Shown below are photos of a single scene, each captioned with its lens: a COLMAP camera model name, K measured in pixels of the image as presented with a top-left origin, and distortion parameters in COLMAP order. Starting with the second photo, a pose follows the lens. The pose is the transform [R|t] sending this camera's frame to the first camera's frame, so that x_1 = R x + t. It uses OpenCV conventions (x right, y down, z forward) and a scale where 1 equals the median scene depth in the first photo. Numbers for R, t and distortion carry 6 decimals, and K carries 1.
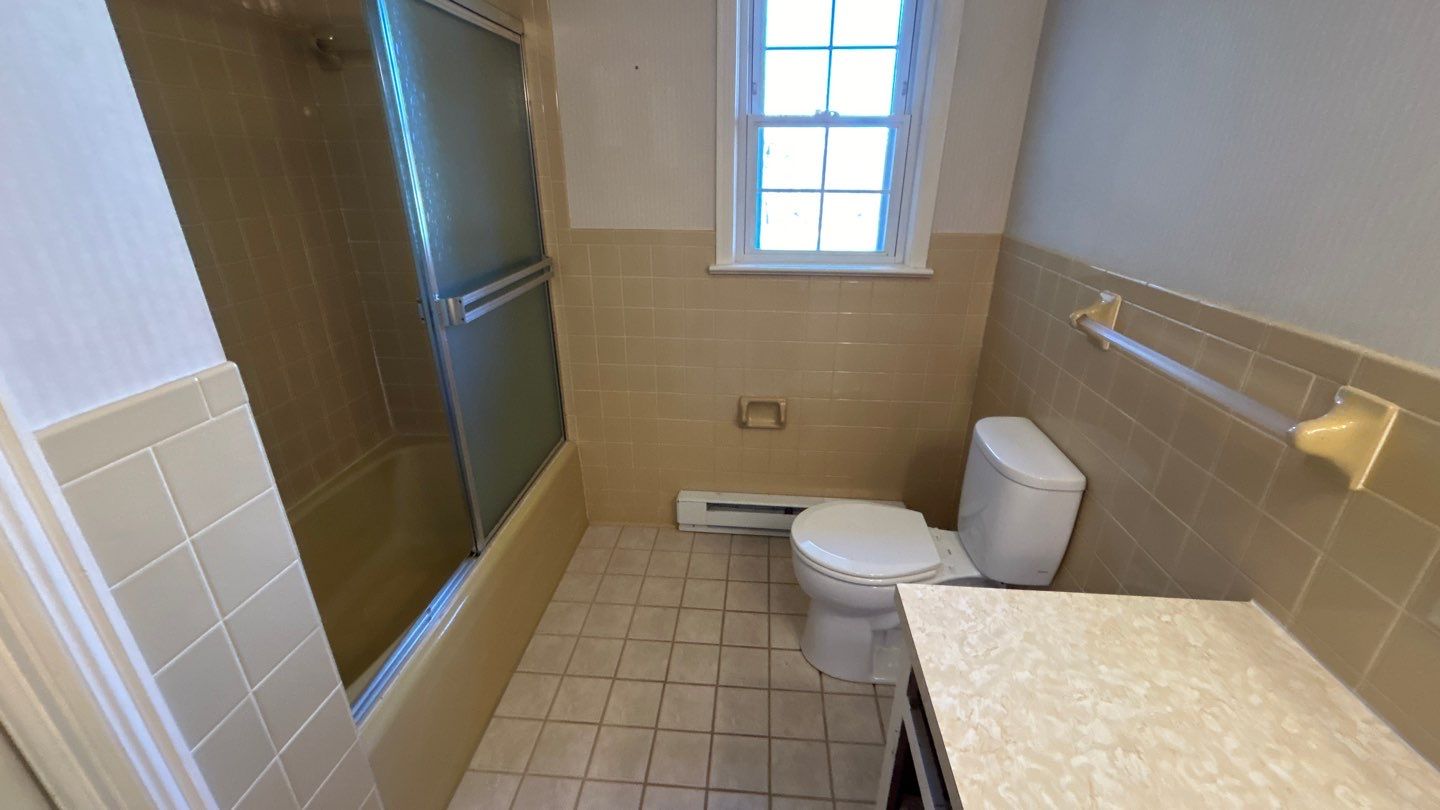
lens RADIAL K [[578.9, 0, 720.4], [0, 578.9, 398.5], [0, 0, 1]] dist [-0.001510, -0.001225]
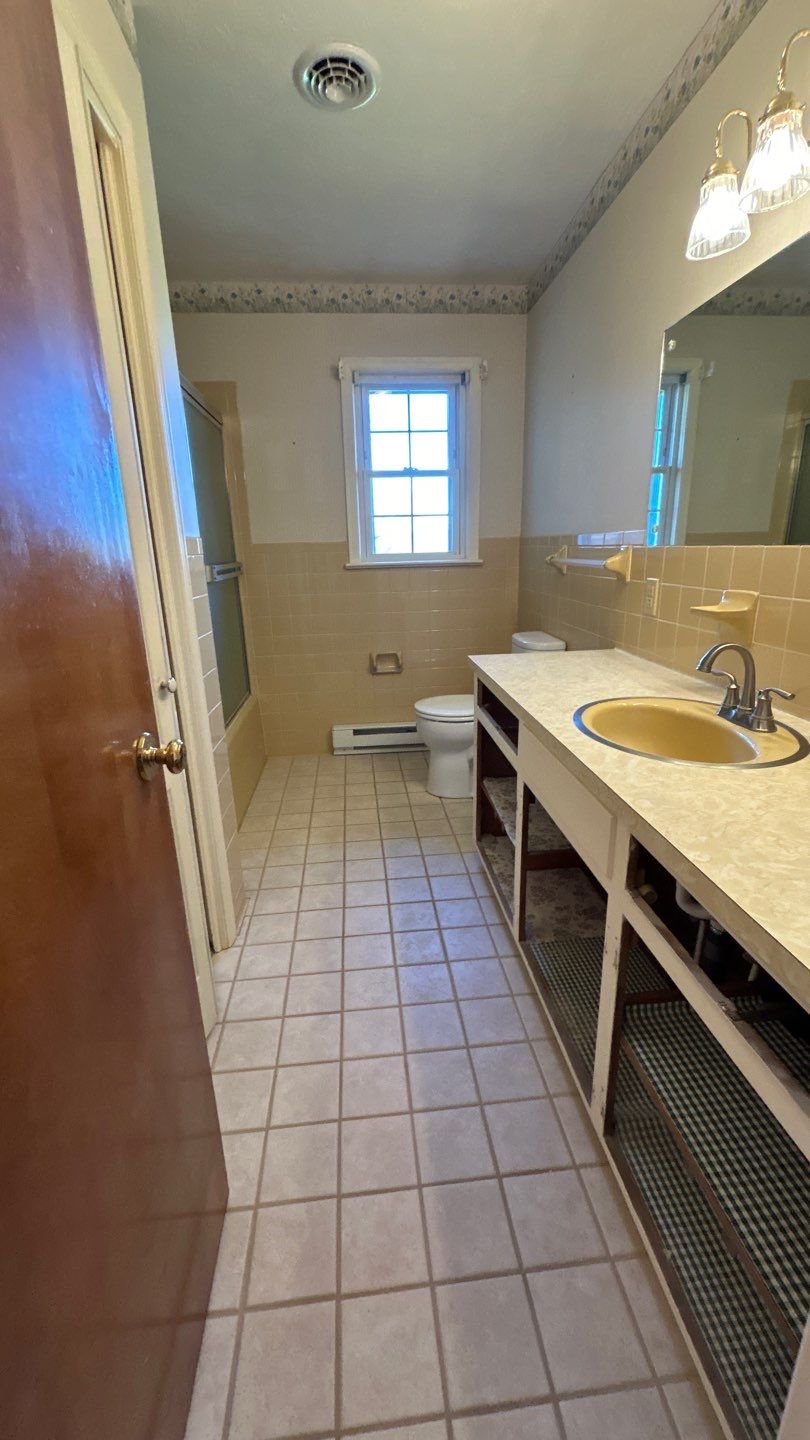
lens RADIAL K [[578.9, 0, 405.7], [0, 578.9, 717.6], [0, 0, 1]] dist [-0.001510, -0.001225]
pose [[0.984543, -0.079833, 0.155890, -0.138833], [0.095241, 0.991005, -0.094007, 0.352749], [-0.146983, 0.107401, 0.983291, -0.527846]]
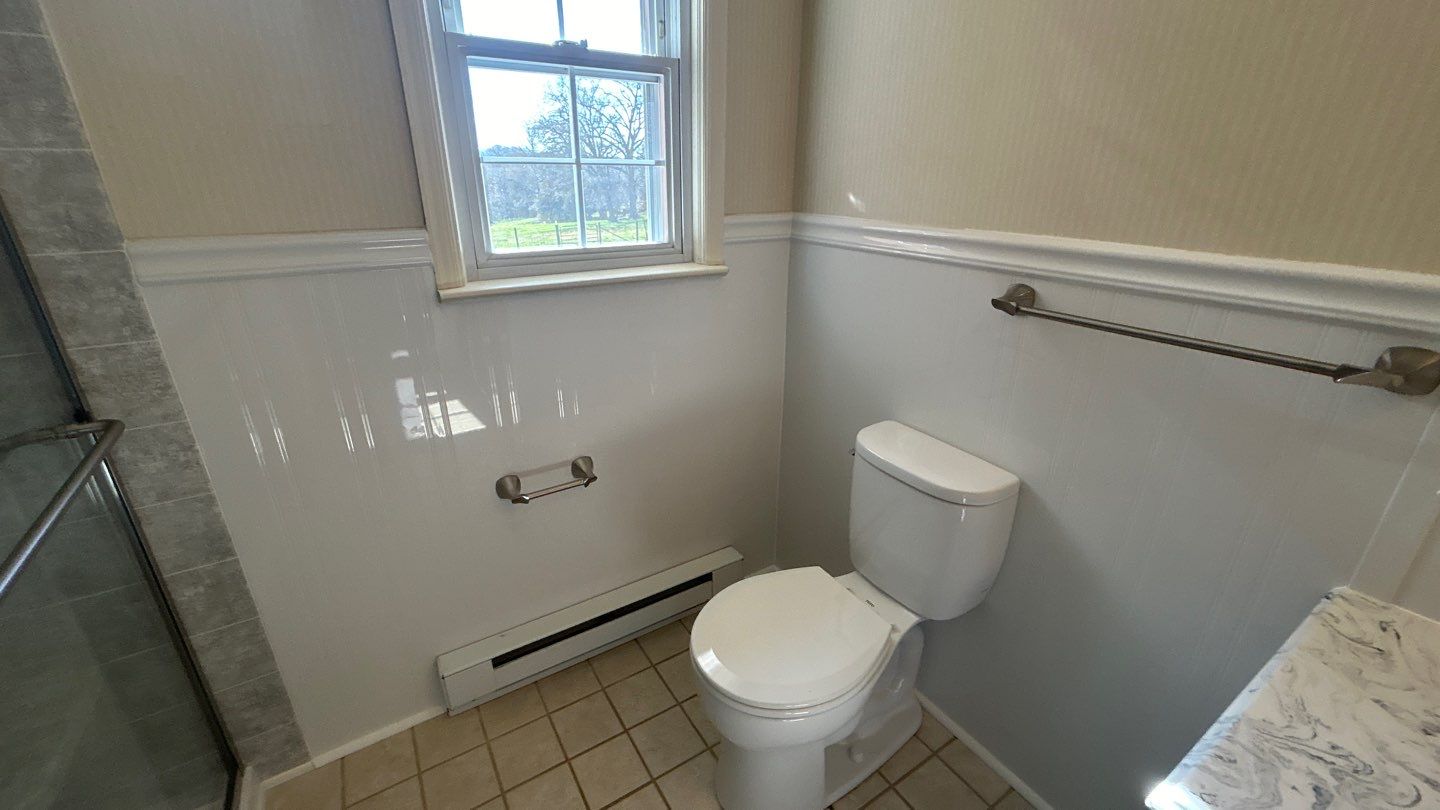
lens RADIAL K [[578.9, 0, 721.2], [0, 578.9, 396.3], [0, 0, 1]] dist [-0.001510, -0.001225]
pose [[0.792140, -0.223276, 0.568034, -0.139396], [0.228108, 0.971545, 0.063780, -0.094875], [-0.566111, 0.079050, 0.820530, 0.362073]]
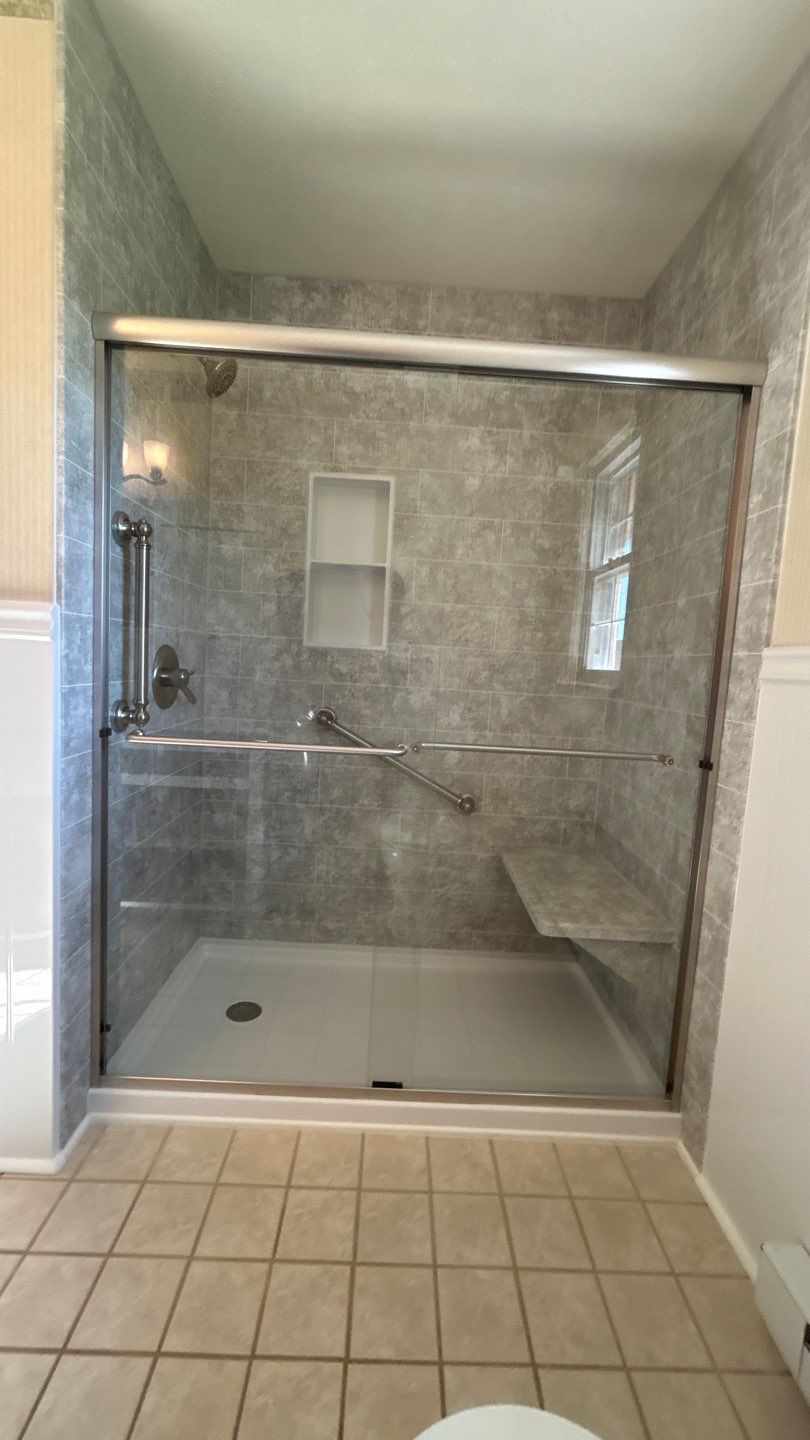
lens RADIAL K [[578.9, 0, 406.8], [0, 578.9, 714.5], [0, 0, 1]] dist [-0.001510, -0.001225]
pose [[0.095069, 0.088263, -0.991550, 0.353124], [-0.423936, 0.904813, 0.039895, -0.099971], [0.900689, 0.416561, 0.123438, 0.638812]]
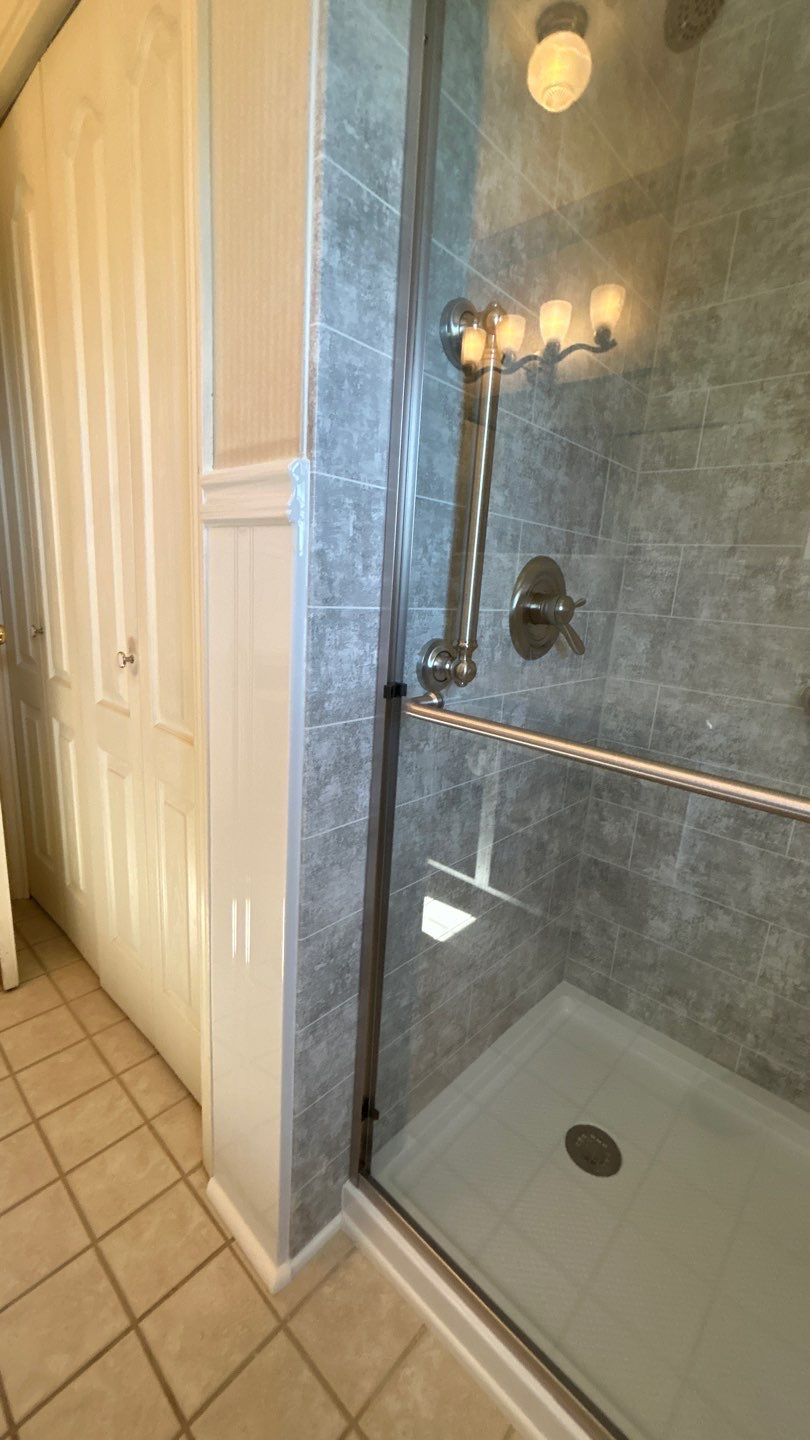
lens RADIAL K [[578.9, 0, 406.3], [0, 578.9, 720.9], [0, 0, 1]] dist [-0.001510, -0.001225]
pose [[-0.616723, 0.136640, -0.775230, -0.043918], [-0.357038, 0.829138, 0.430178, -0.064600], [0.701553, 0.542088, -0.462563, 0.619508]]
